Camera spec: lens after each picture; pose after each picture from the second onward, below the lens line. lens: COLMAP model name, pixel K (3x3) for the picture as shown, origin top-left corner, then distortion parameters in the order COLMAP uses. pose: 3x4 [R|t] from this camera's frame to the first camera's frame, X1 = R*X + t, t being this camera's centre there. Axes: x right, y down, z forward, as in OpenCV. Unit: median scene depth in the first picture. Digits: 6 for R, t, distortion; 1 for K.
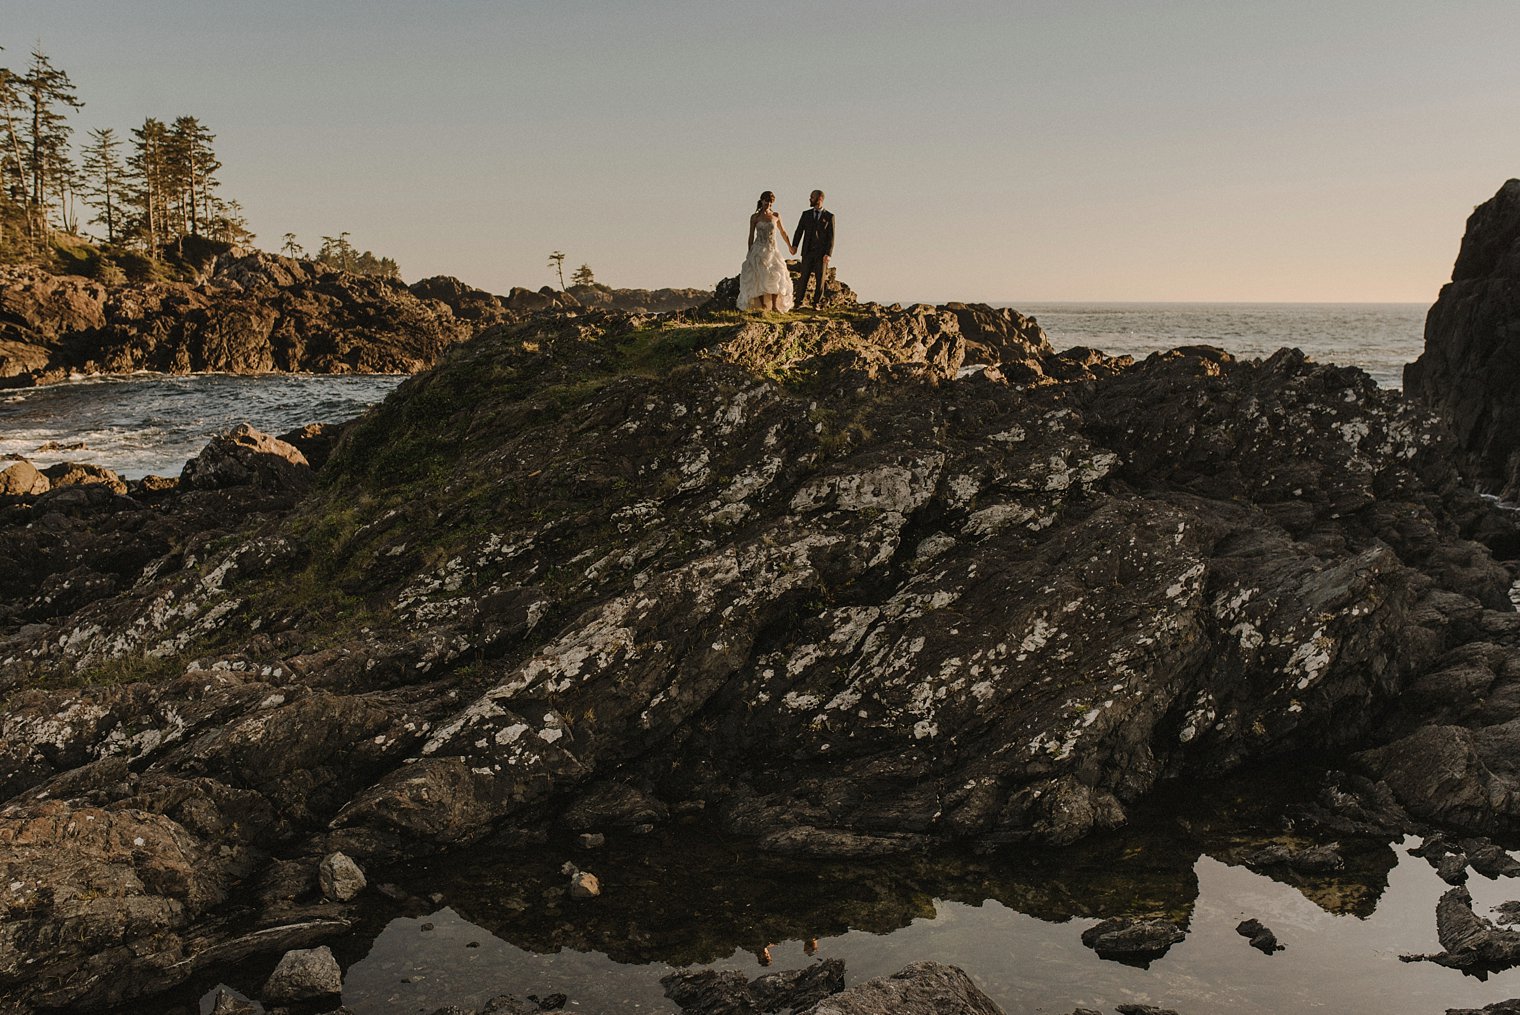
lens RADIAL K [[1455.4, 0, 748.7], [0, 1455.4, 520.0], [0, 0, 1]] dist [0.007893, 0.000000]
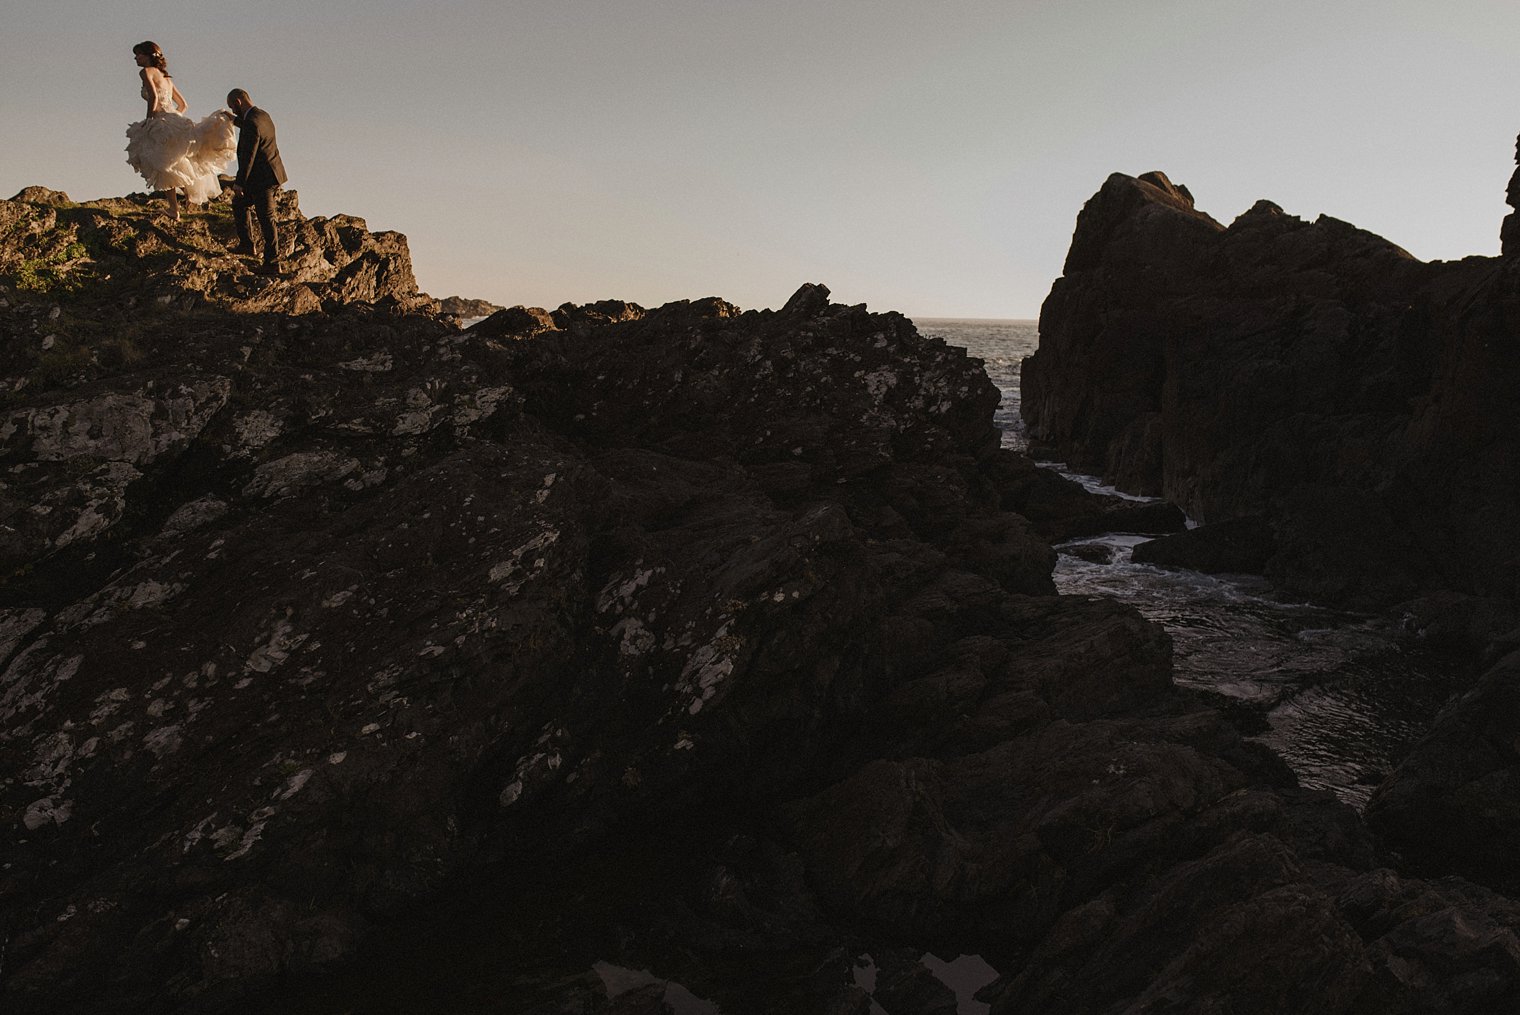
lens RADIAL K [[1455.4, 0, 721.0], [0, 1455.4, 545.1], [0, 0, 1]] dist [0.007893, 0.000000]
pose [[0.979373, -0.016899, 0.201353, 0.241492], [0.014413, 0.999801, 0.013806, 0.027591], [-0.201546, -0.010619, 0.979421, 0.323872]]
